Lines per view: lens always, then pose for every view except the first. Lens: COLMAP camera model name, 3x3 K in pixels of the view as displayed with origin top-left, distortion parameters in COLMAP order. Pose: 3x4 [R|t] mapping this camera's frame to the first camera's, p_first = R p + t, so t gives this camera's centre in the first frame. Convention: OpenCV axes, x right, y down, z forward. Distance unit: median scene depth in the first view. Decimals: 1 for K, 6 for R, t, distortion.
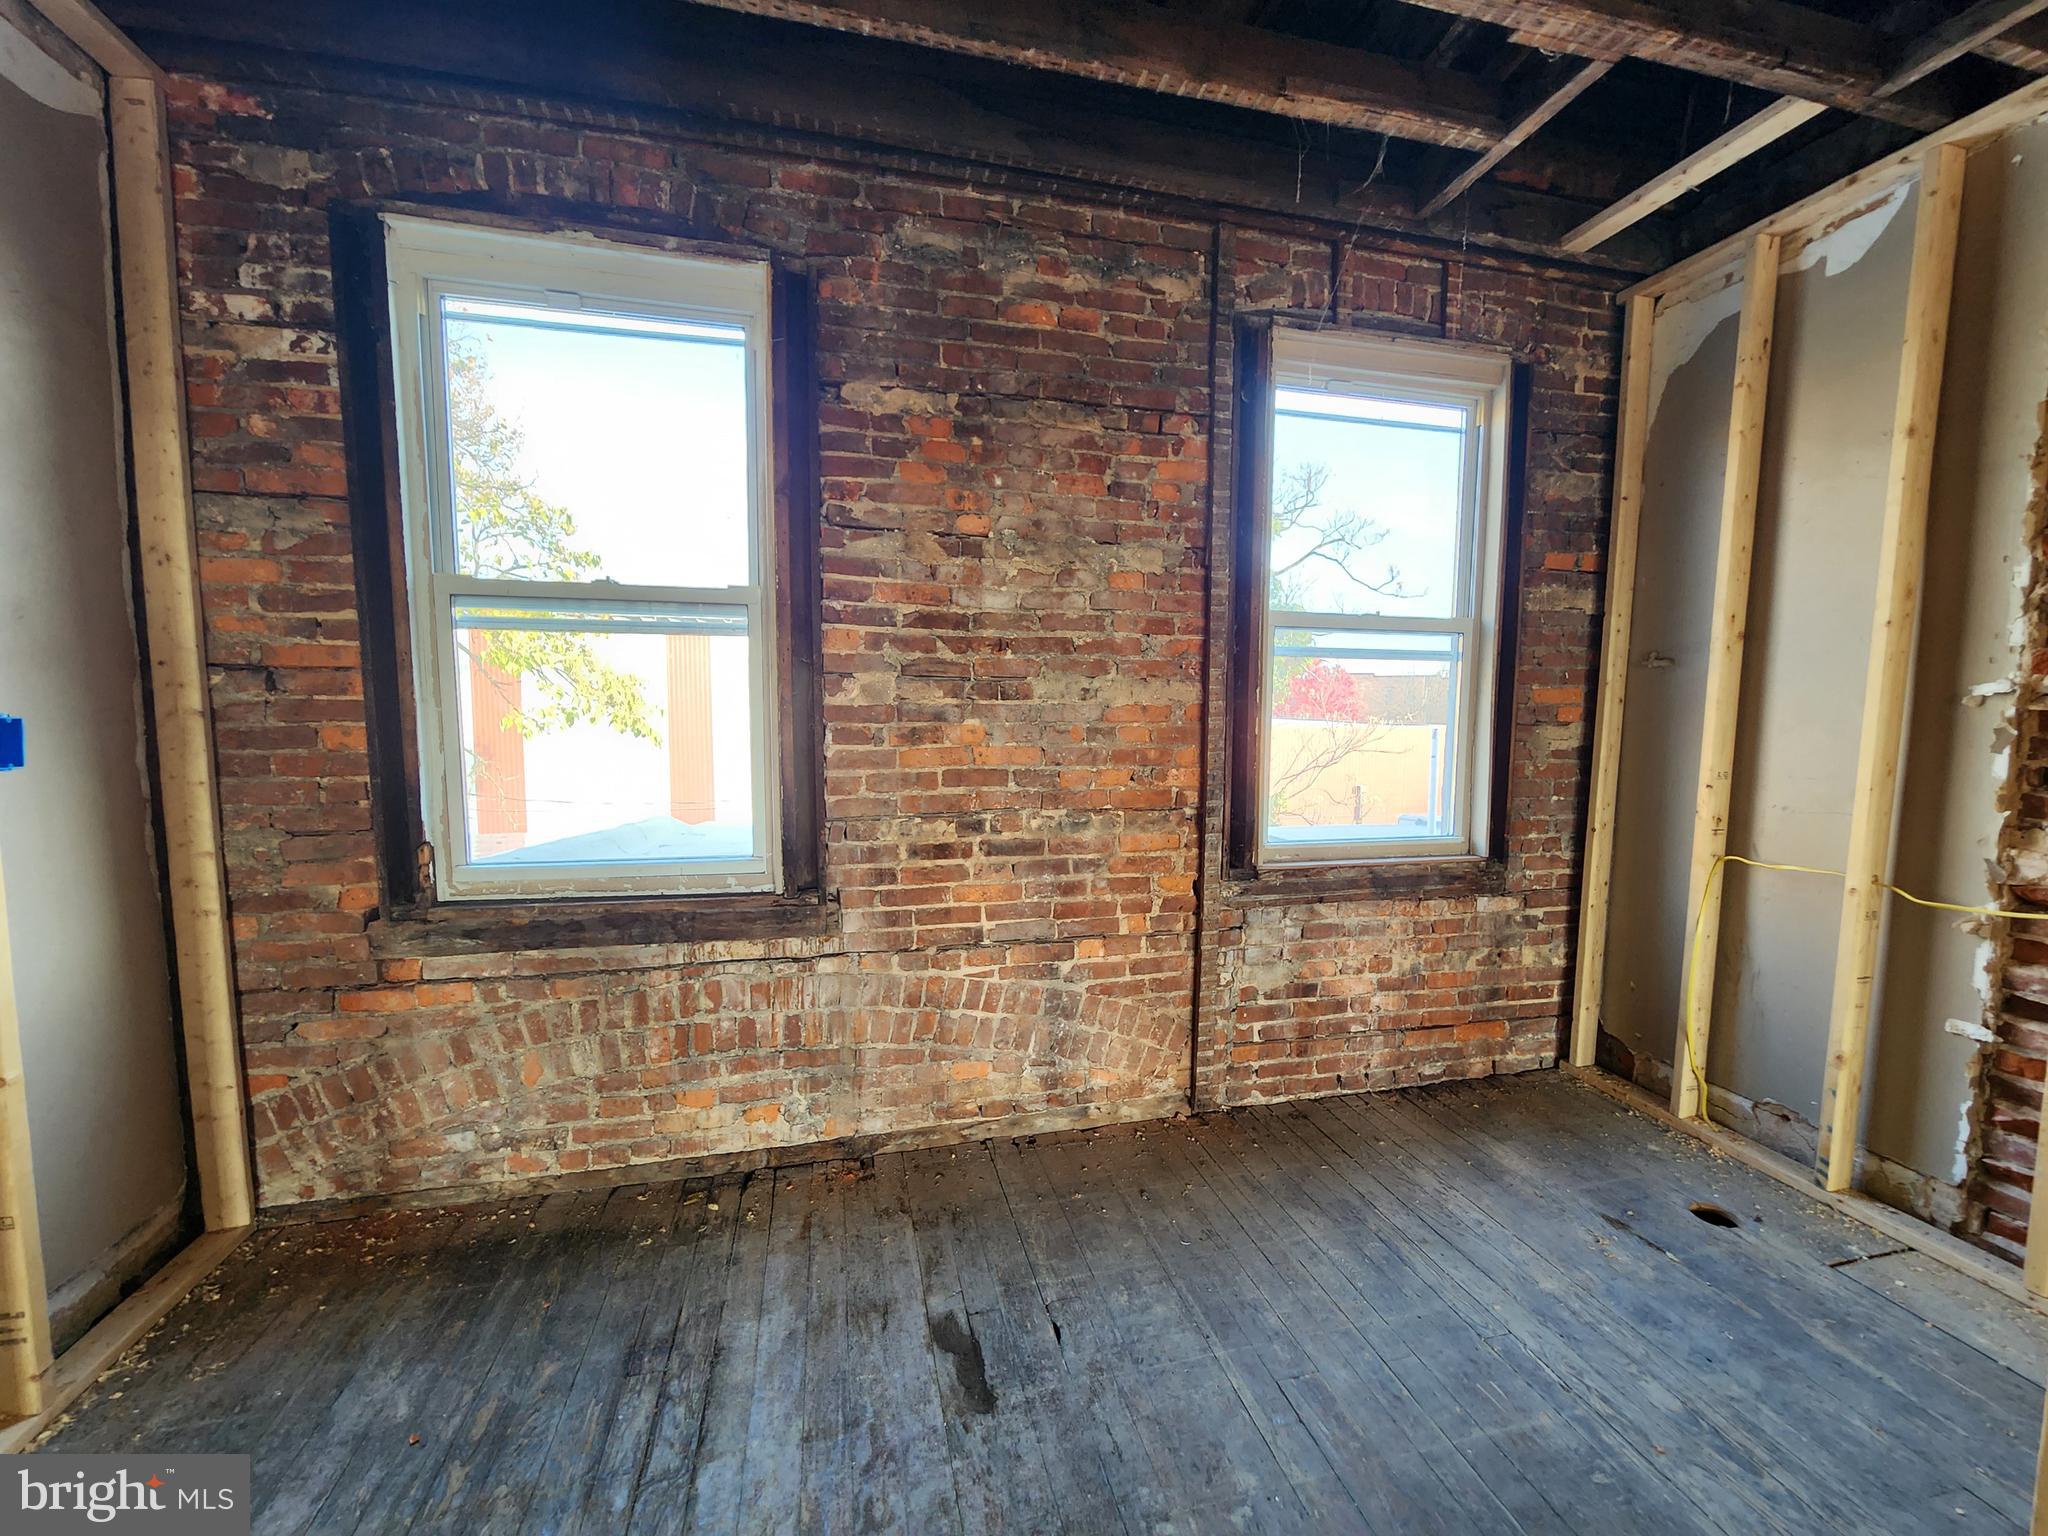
lens RADIAL K [[826.7, 0, 1041.4], [0, 826.7, 779.1], [0, 0, 1]] dist [-0.001641, -0.001027]
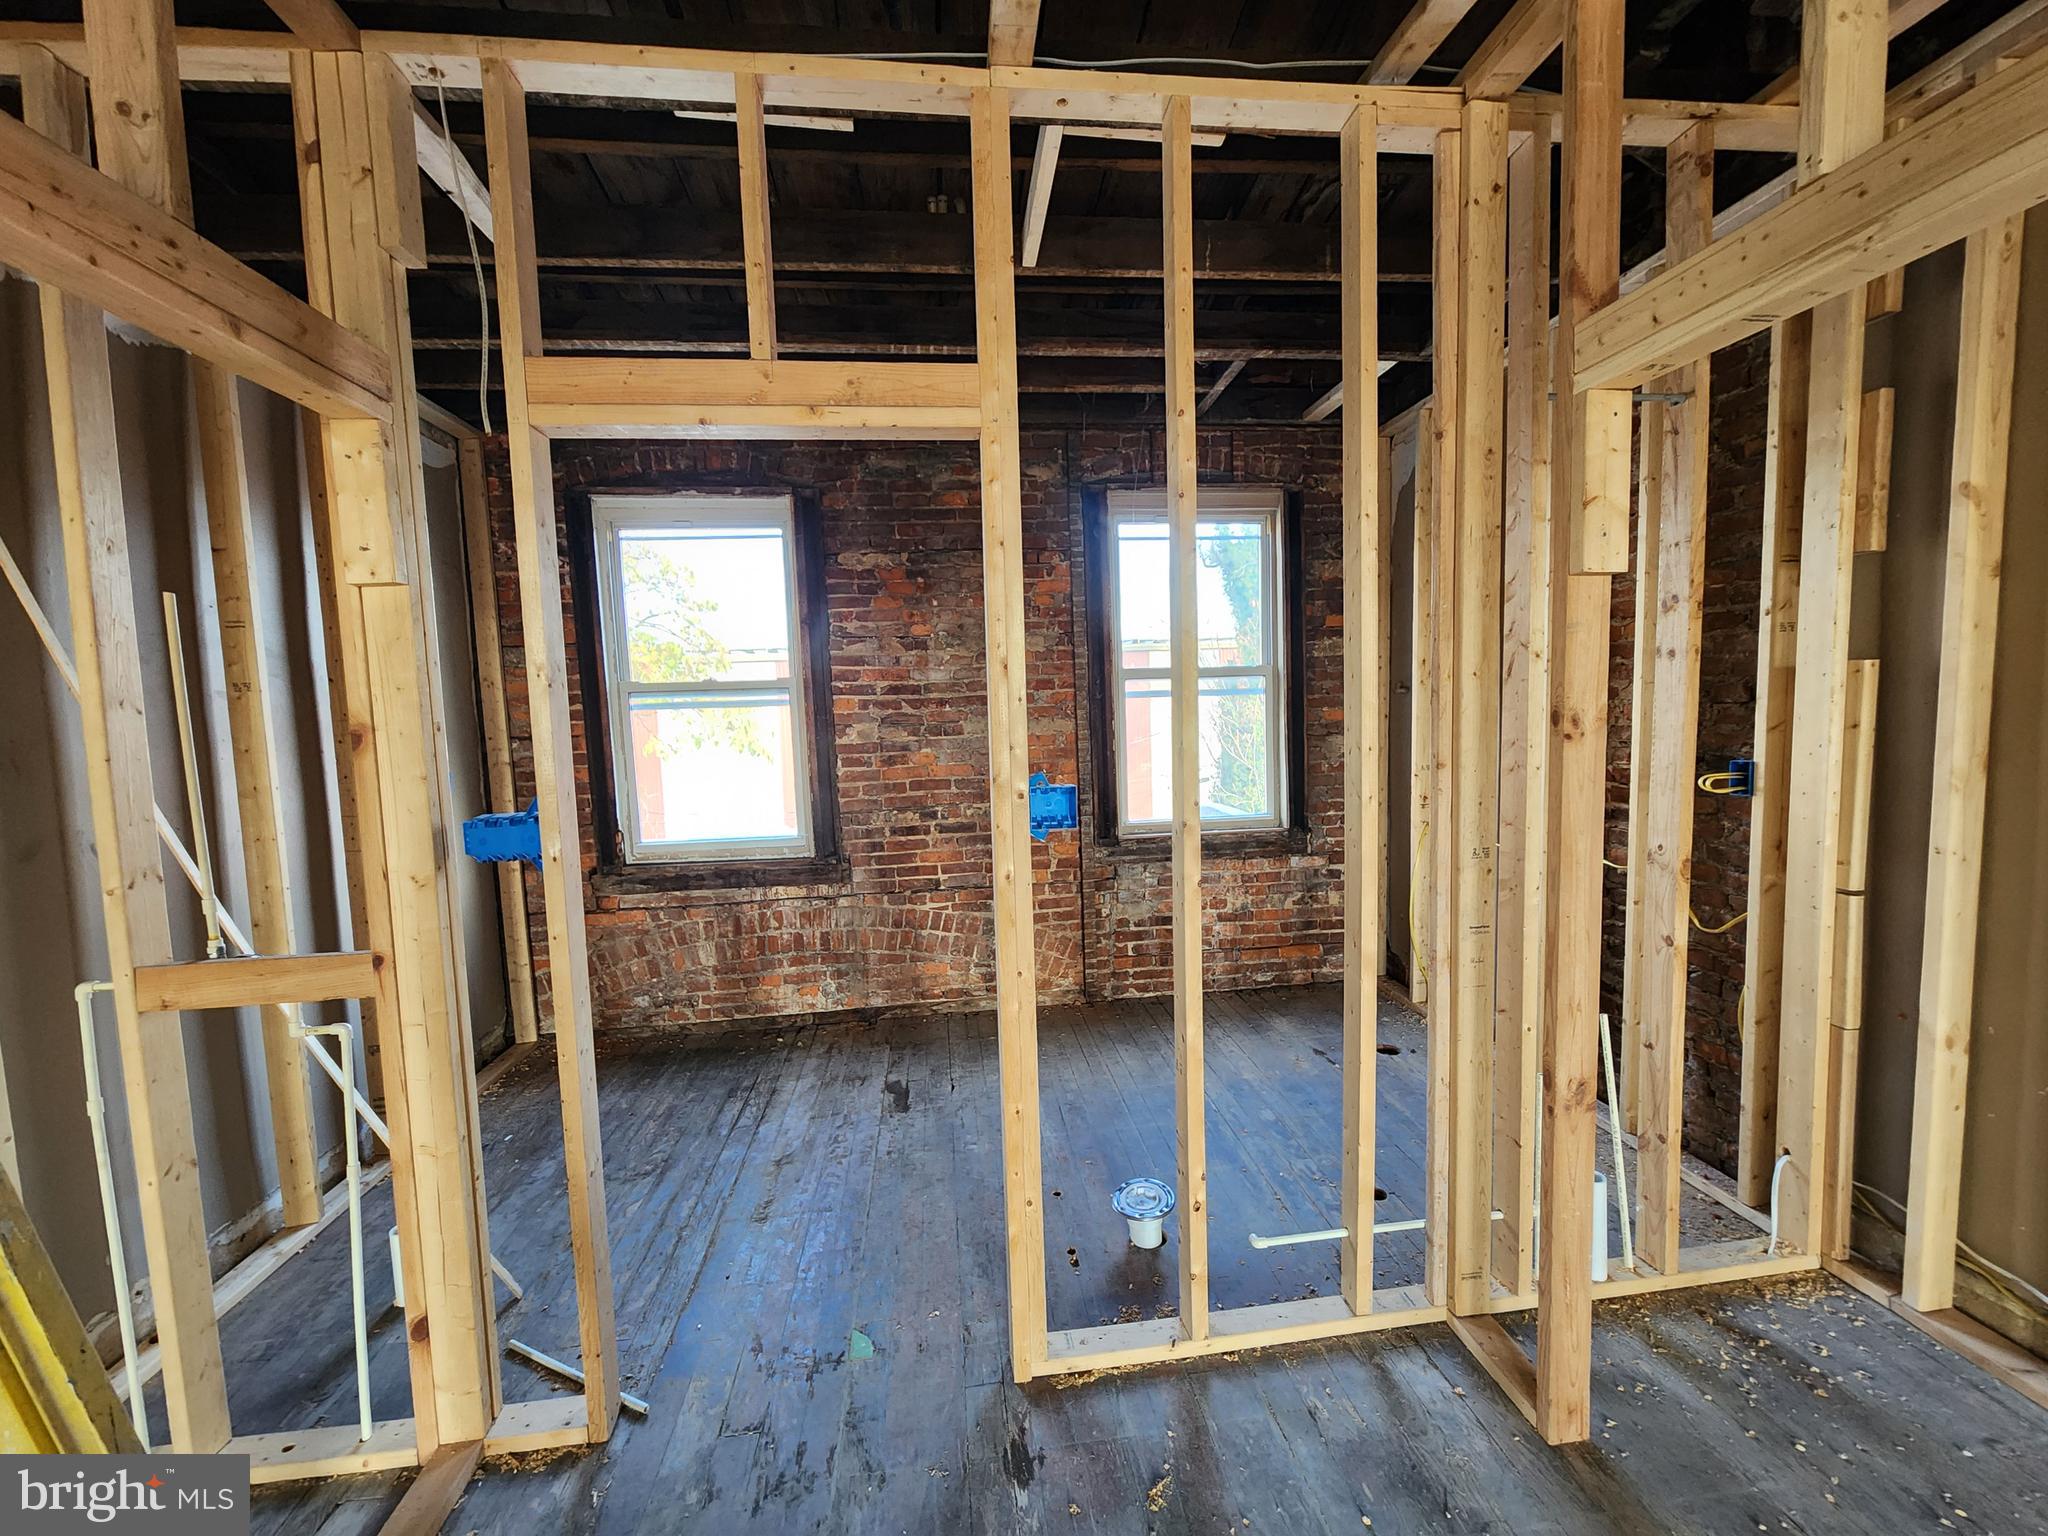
lens RADIAL K [[826.7, 0, 1041.4], [0, 826.7, 779.1], [0, 0, 1]] dist [-0.001641, -0.001027]
pose [[0.991282, -0.031130, -0.128027, 0.351398], [0.031113, 0.999514, -0.002136, -0.002806], [0.128031, -0.001866, 0.991768, -0.587451]]
